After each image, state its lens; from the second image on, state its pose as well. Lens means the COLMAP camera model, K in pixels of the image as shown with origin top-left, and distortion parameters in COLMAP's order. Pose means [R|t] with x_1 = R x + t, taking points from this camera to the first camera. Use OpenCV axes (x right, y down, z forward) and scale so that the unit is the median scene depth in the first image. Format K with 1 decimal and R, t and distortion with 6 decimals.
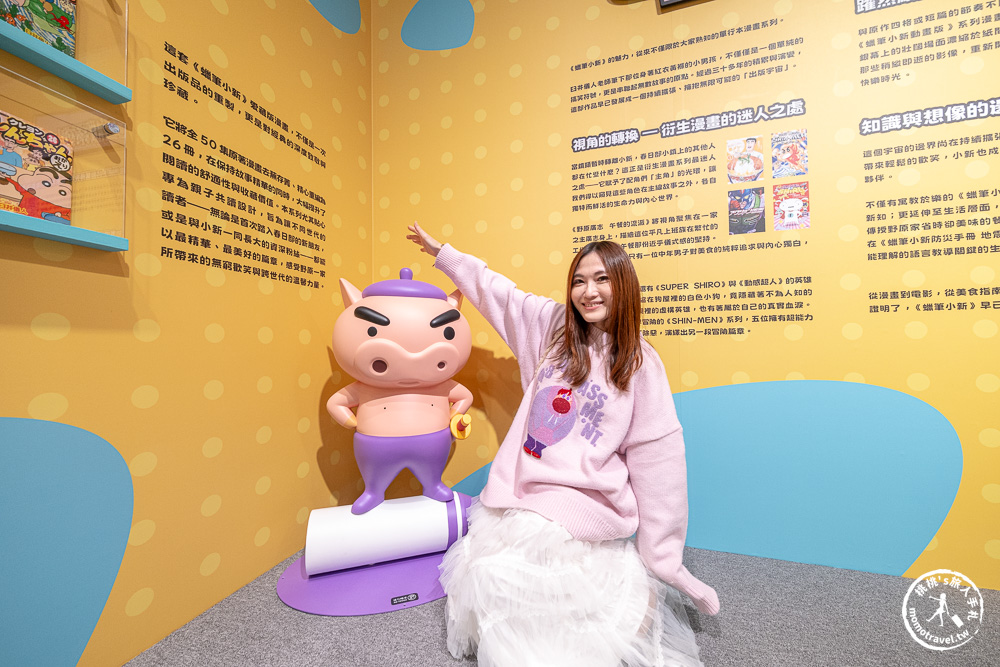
lens RADIAL K [[360.4, 0, 499.3], [0, 360.4, 337.1], [0, 0, 1]] dist [0.008504, -0.000471]
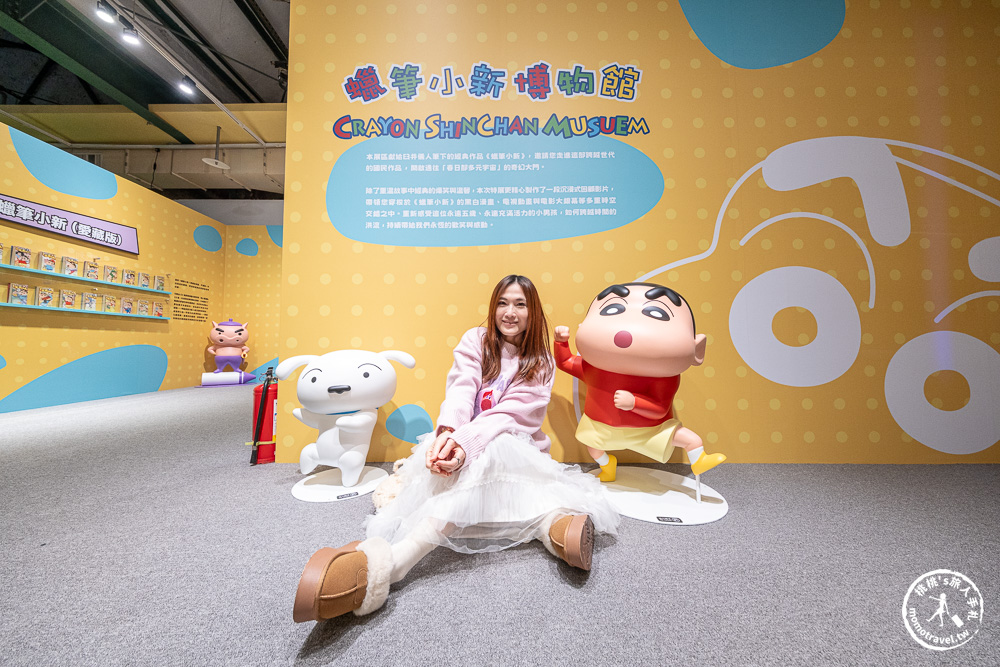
lens RADIAL K [[344.3, 0, 500.2], [0, 344.3, 324.8], [0, 0, 1]] dist [0.000243, 0.000009]
pose [[0.959633, 0.021930, 0.280399, 1.801328], [-0.014330, 0.999473, -0.029126, -0.046494], [-0.280890, 0.023932, 0.959441, -4.126375]]
